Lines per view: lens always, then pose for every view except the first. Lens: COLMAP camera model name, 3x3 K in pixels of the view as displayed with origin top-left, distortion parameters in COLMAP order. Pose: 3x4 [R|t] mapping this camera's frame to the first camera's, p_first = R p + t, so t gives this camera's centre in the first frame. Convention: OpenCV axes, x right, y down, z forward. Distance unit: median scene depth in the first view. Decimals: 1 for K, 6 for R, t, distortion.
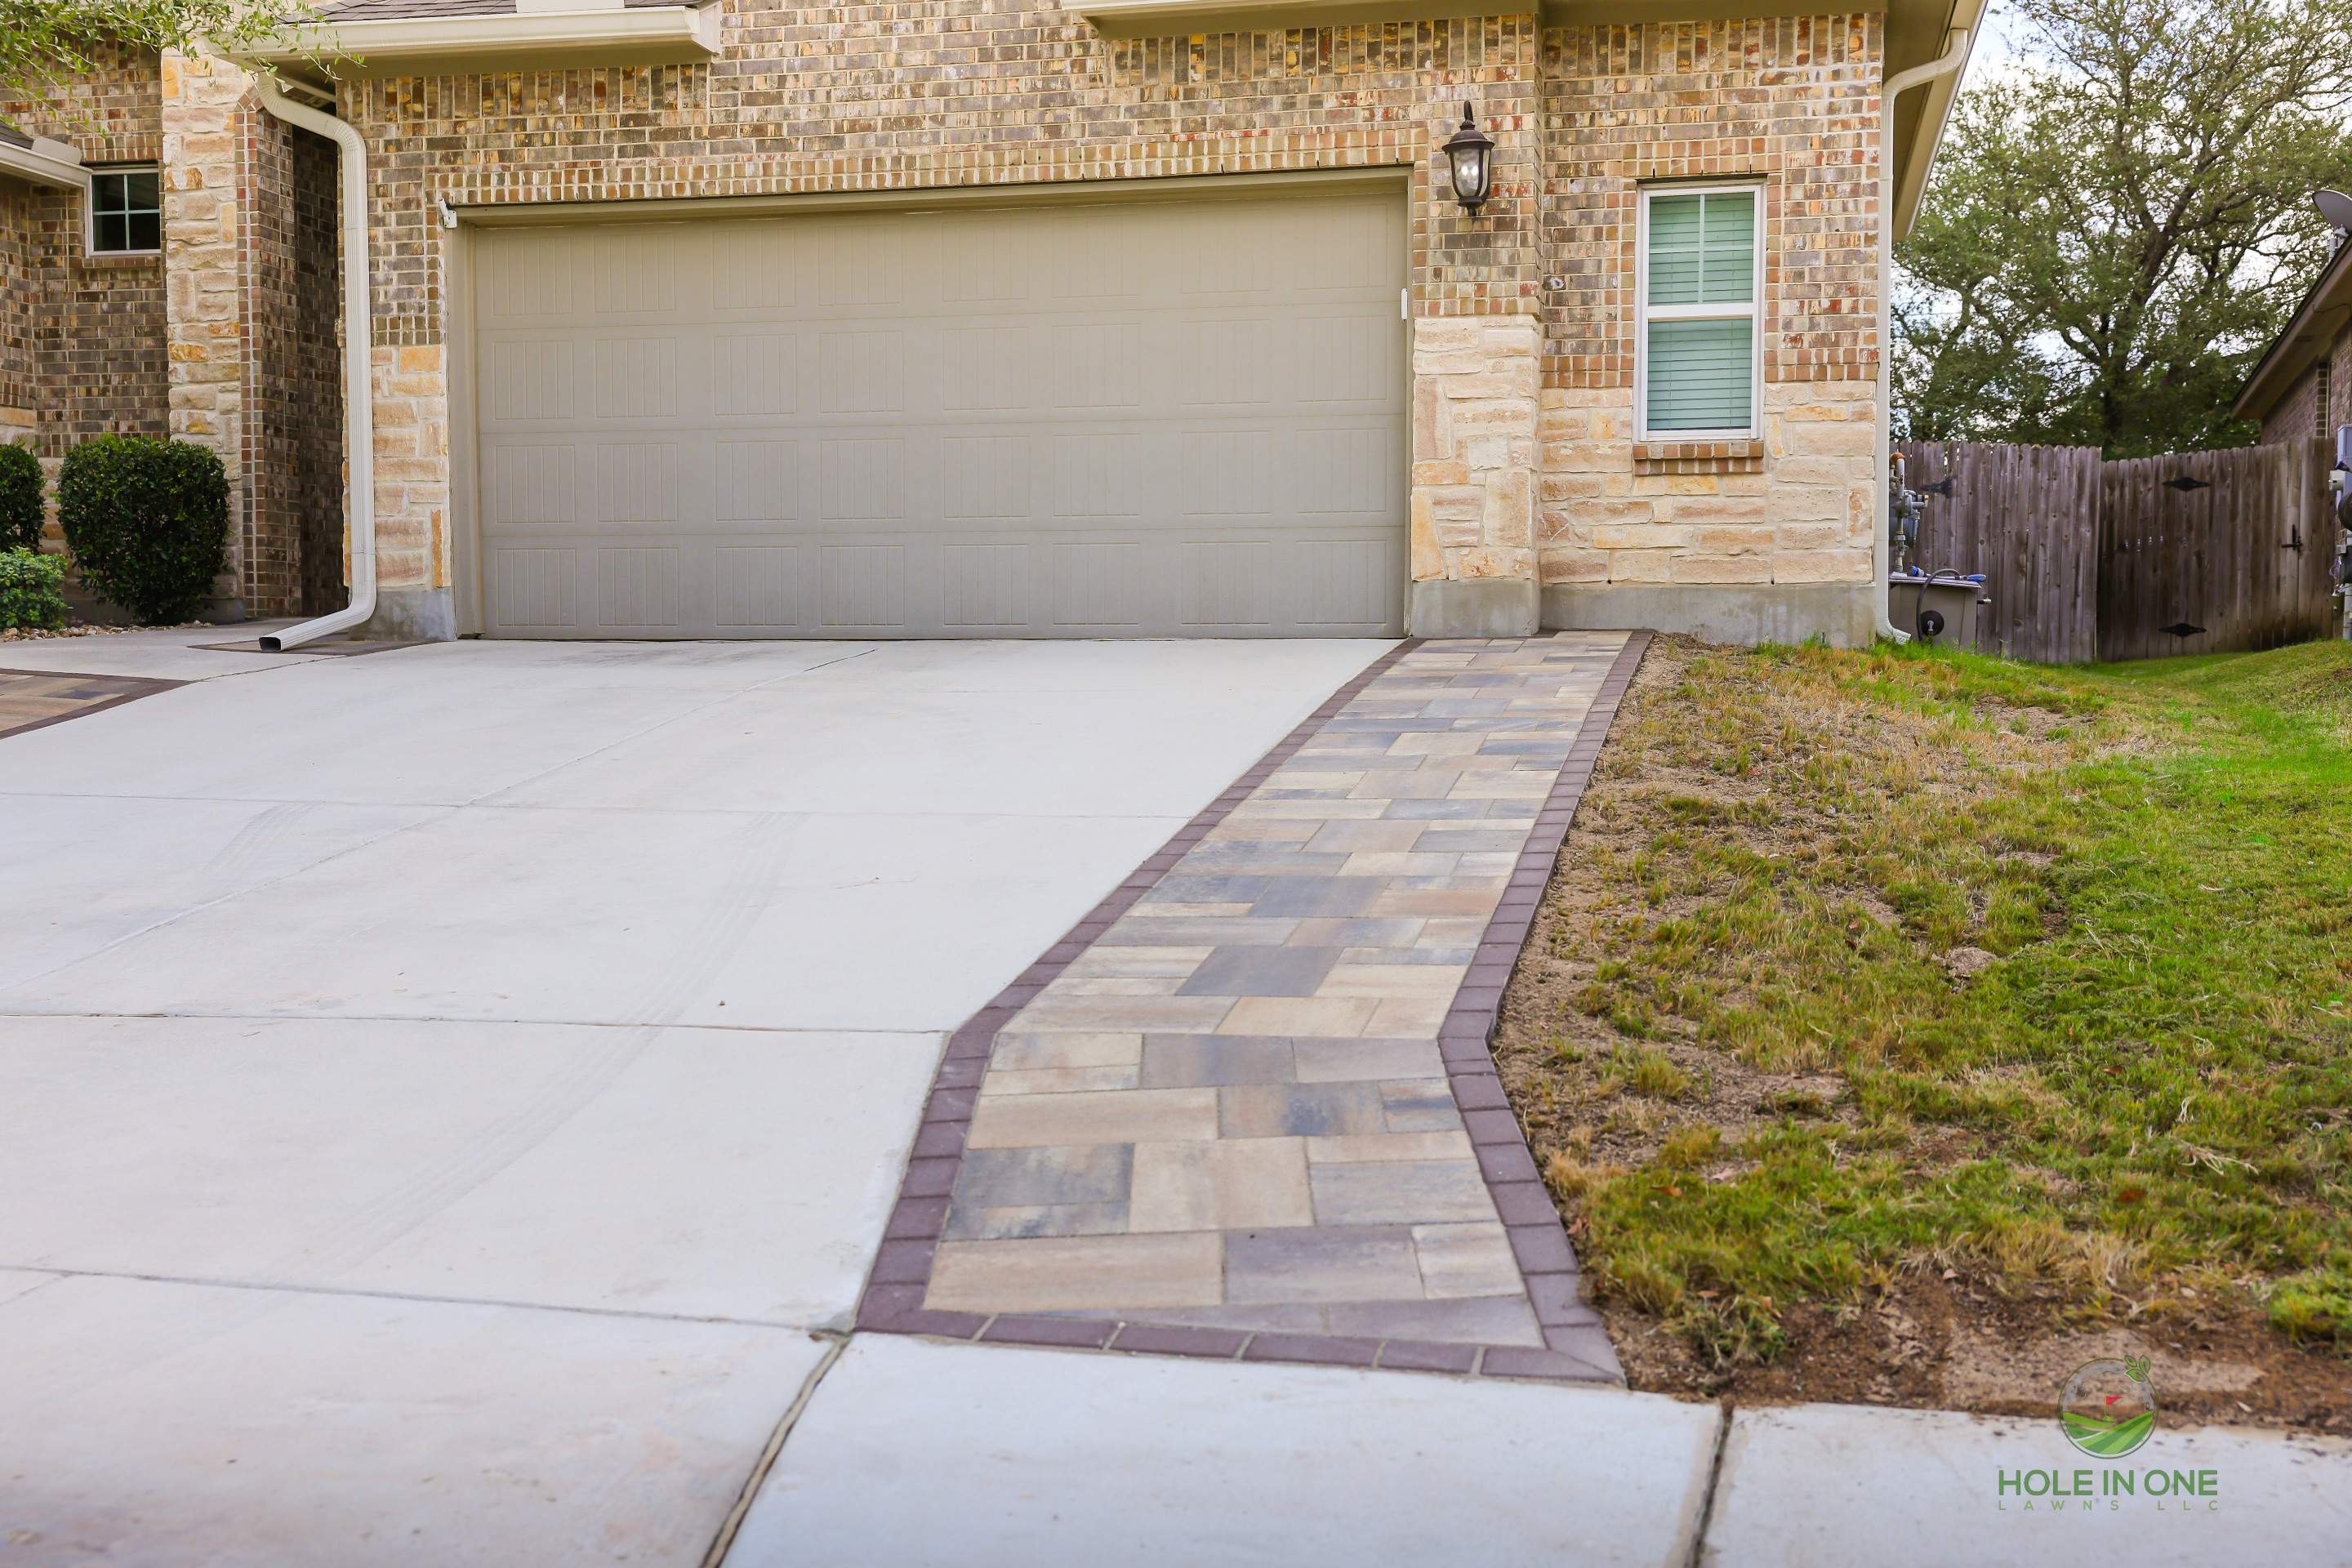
lens RADIAL K [[2544.1, 0, 1167.1], [0, 2544.1, 789.9], [0, 0, 1]] dist [0.031677, 0.028240]
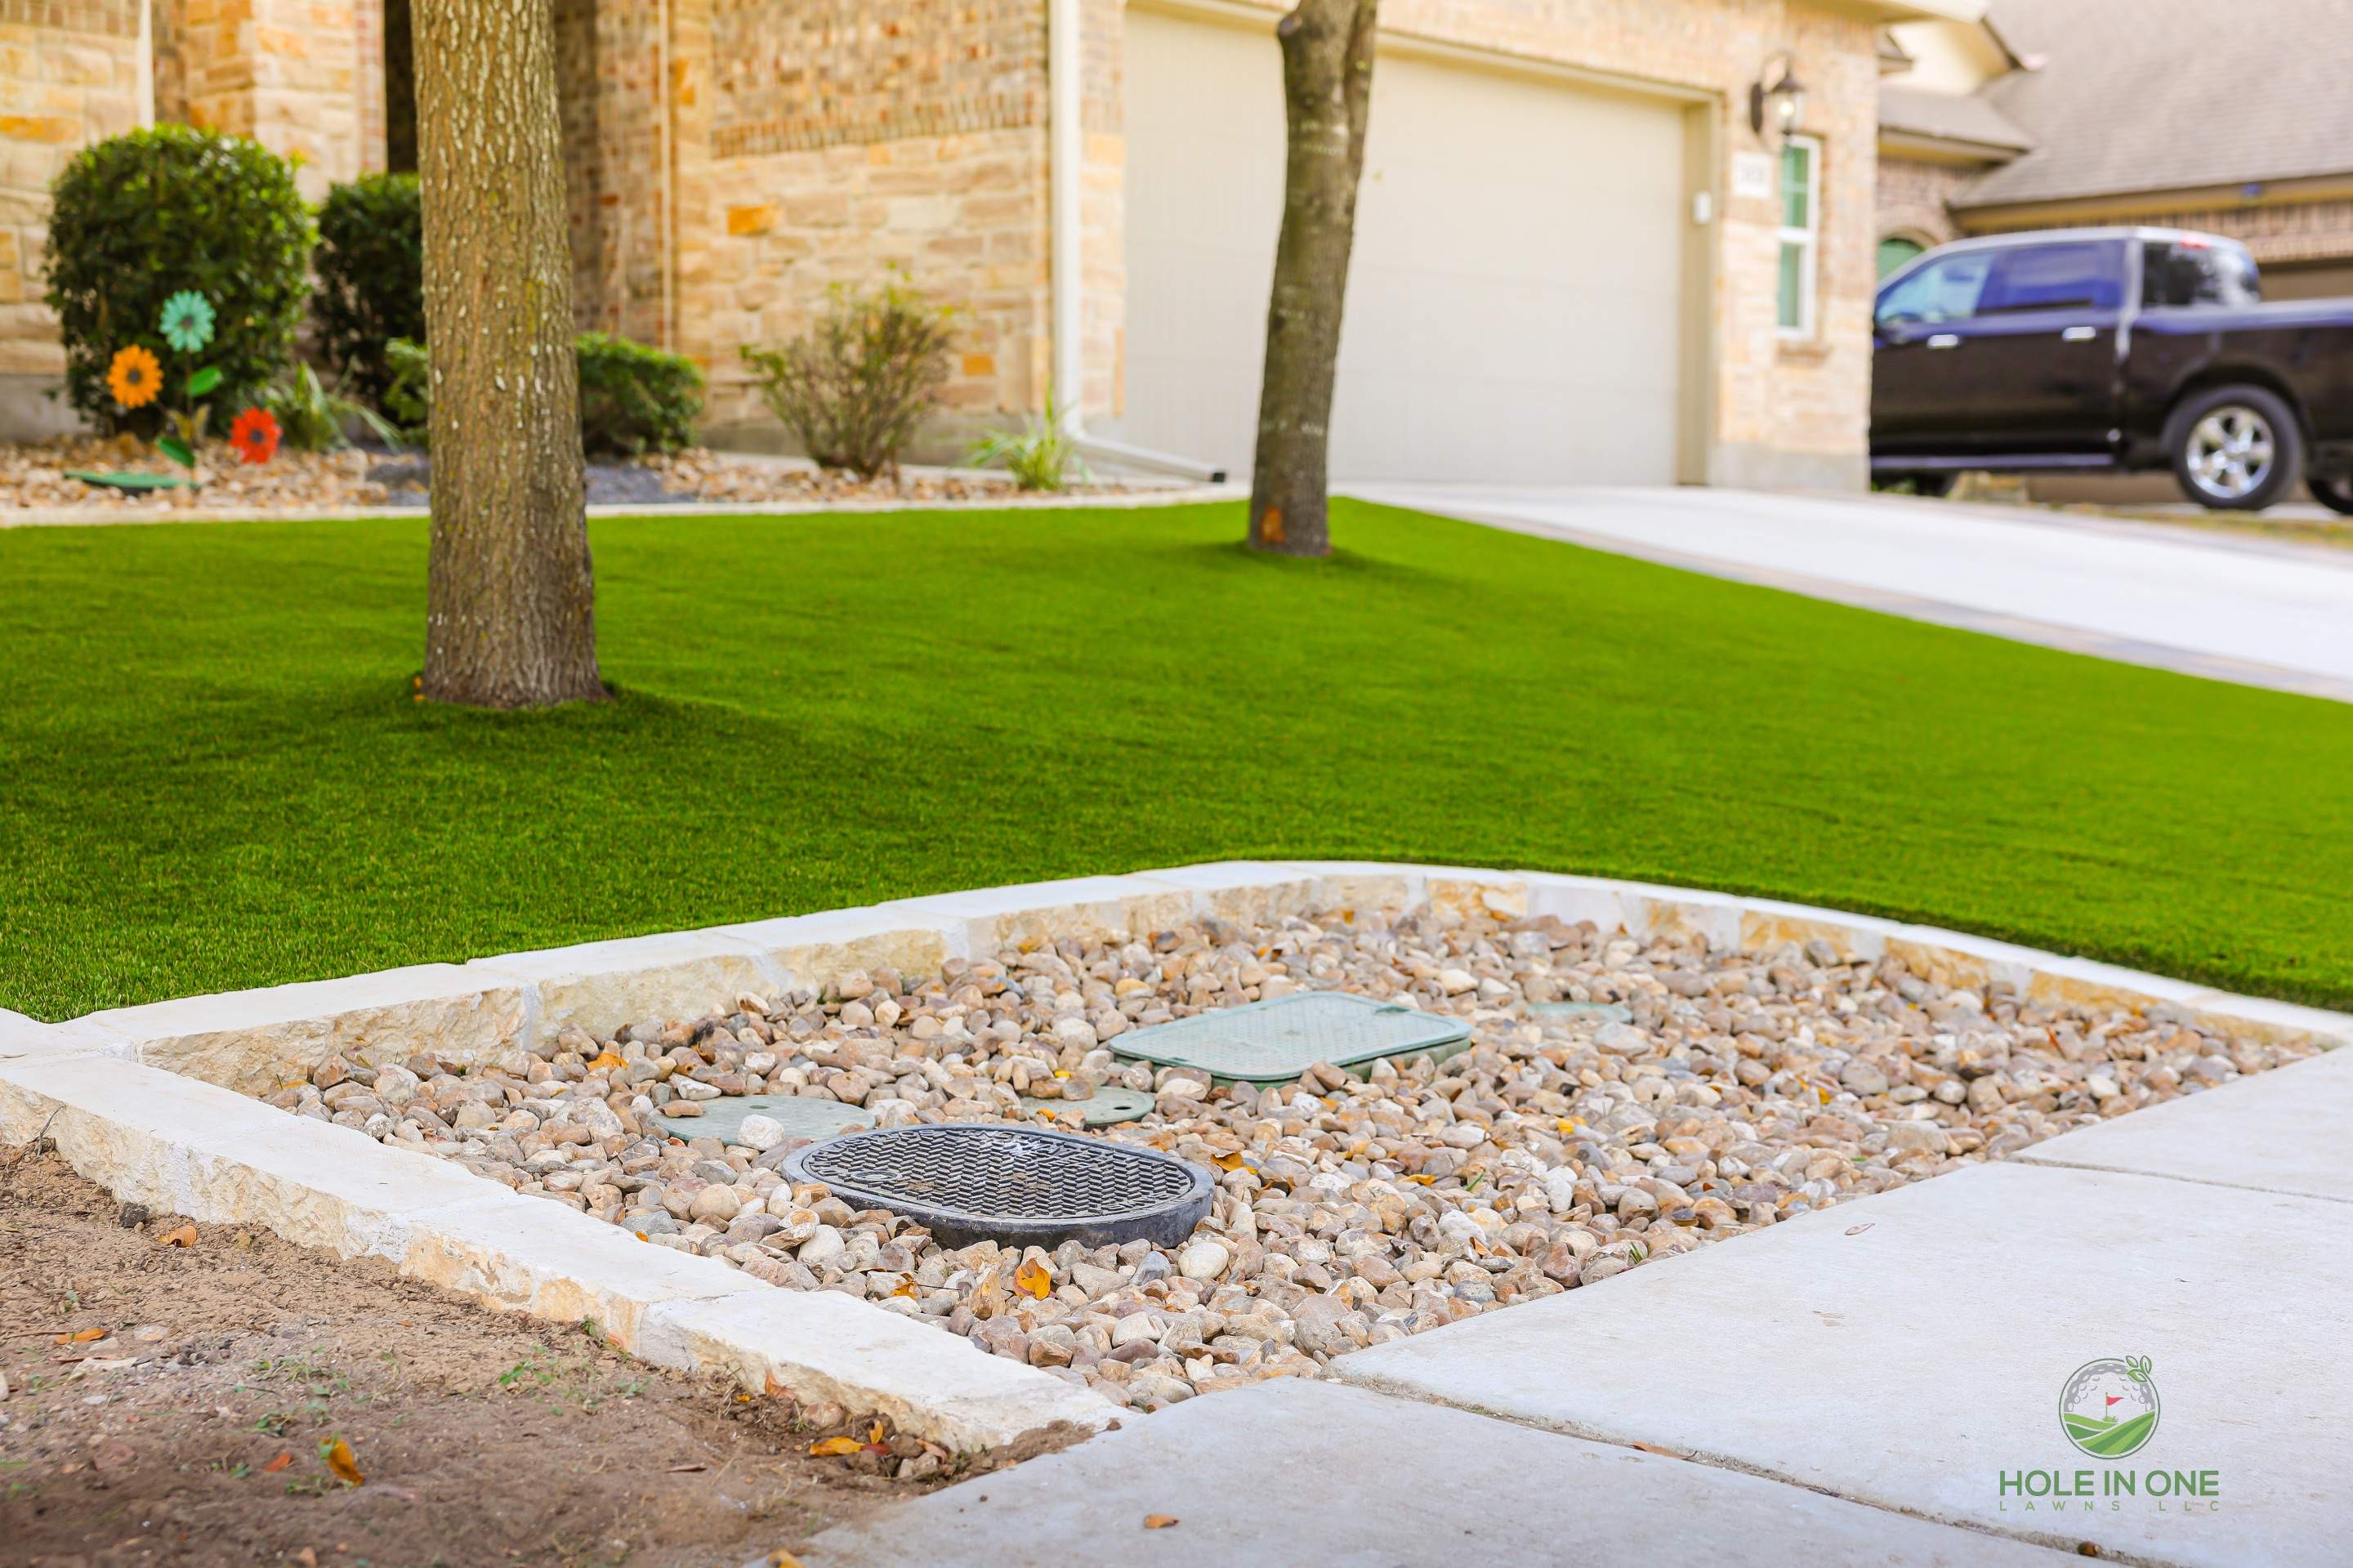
lens RADIAL K [[3281.0, 0, 1176.5], [0, 3281.0, 784.0], [0, 0, 1]] dist [0.102651, -0.108568]
pose [[0.470934, -0.062782, 0.879932, -1.277205], [0.044775, 0.997880, 0.047235, -0.005814], [-0.881031, 0.017154, 0.472746, 0.454261]]
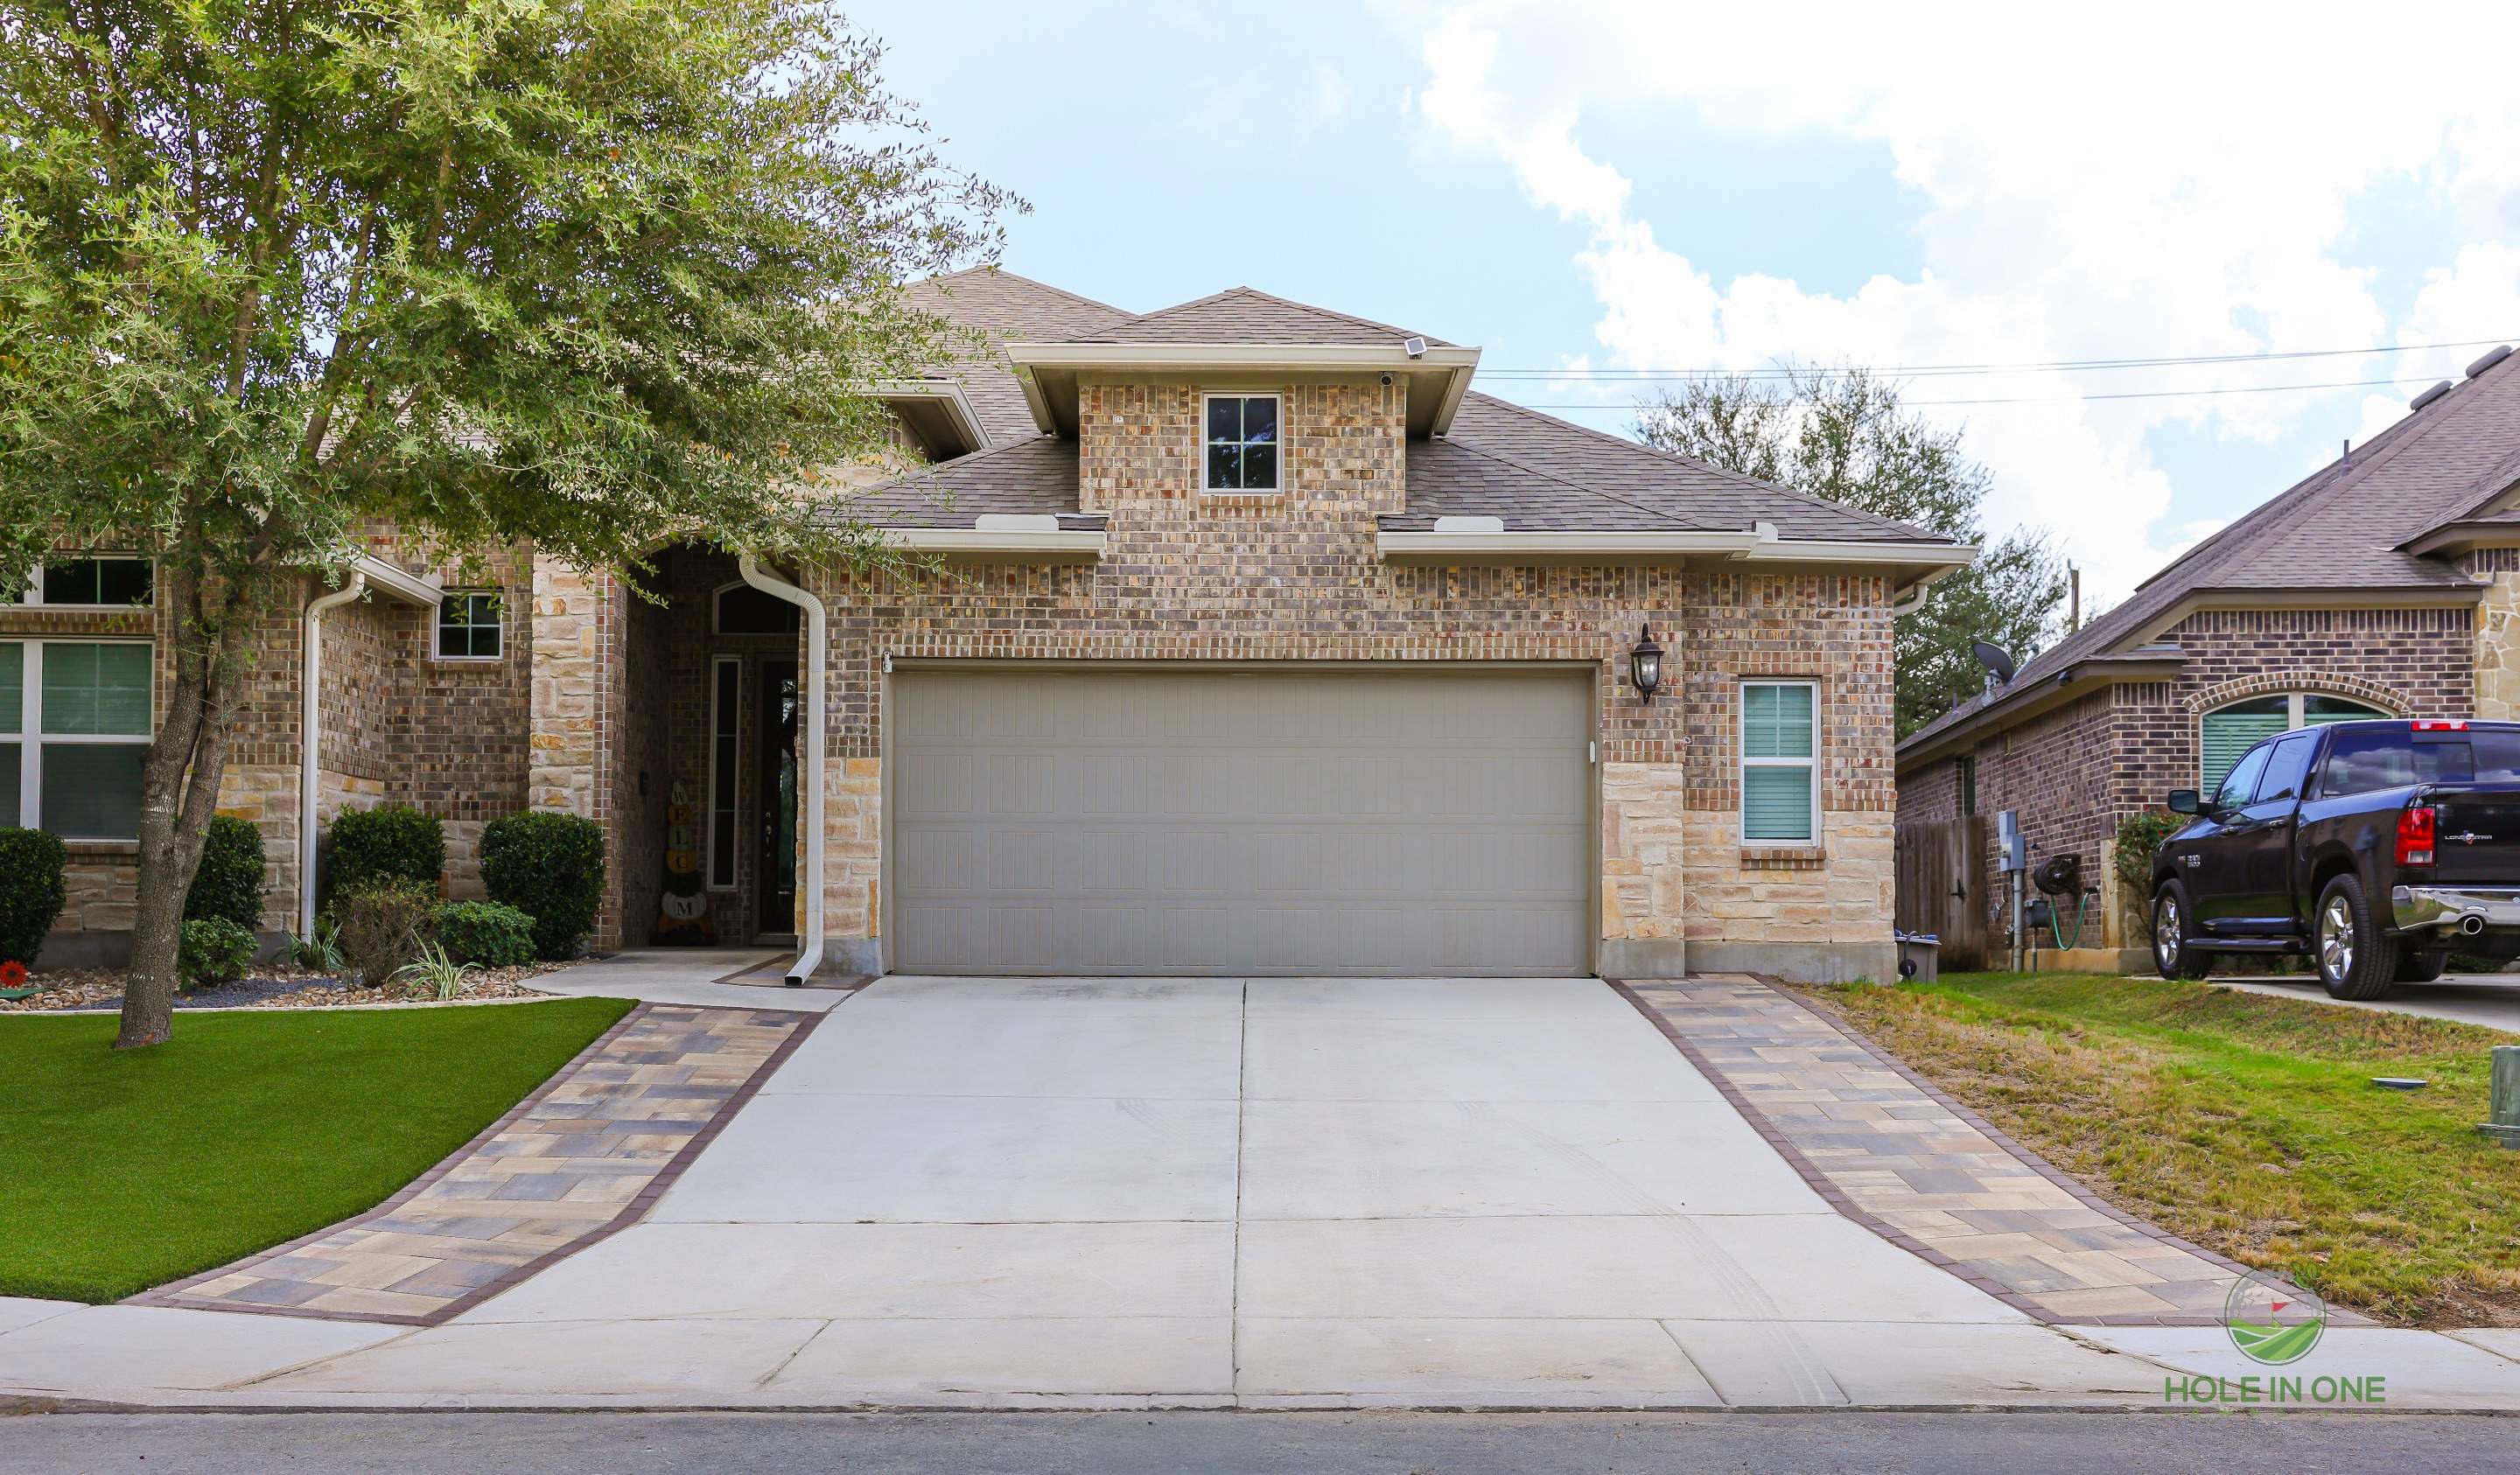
lens RADIAL K [[2468.2, 0, 1253.7], [0, 2468.2, 845.5], [0, 0, 1]] dist [-0.002841, 0.084228]
pose [[0.971880, 0.013864, 0.235066, -0.397554], [0.008291, 0.995632, -0.092997, -0.004881], [-0.235329, 0.092331, 0.967520, -0.305321]]
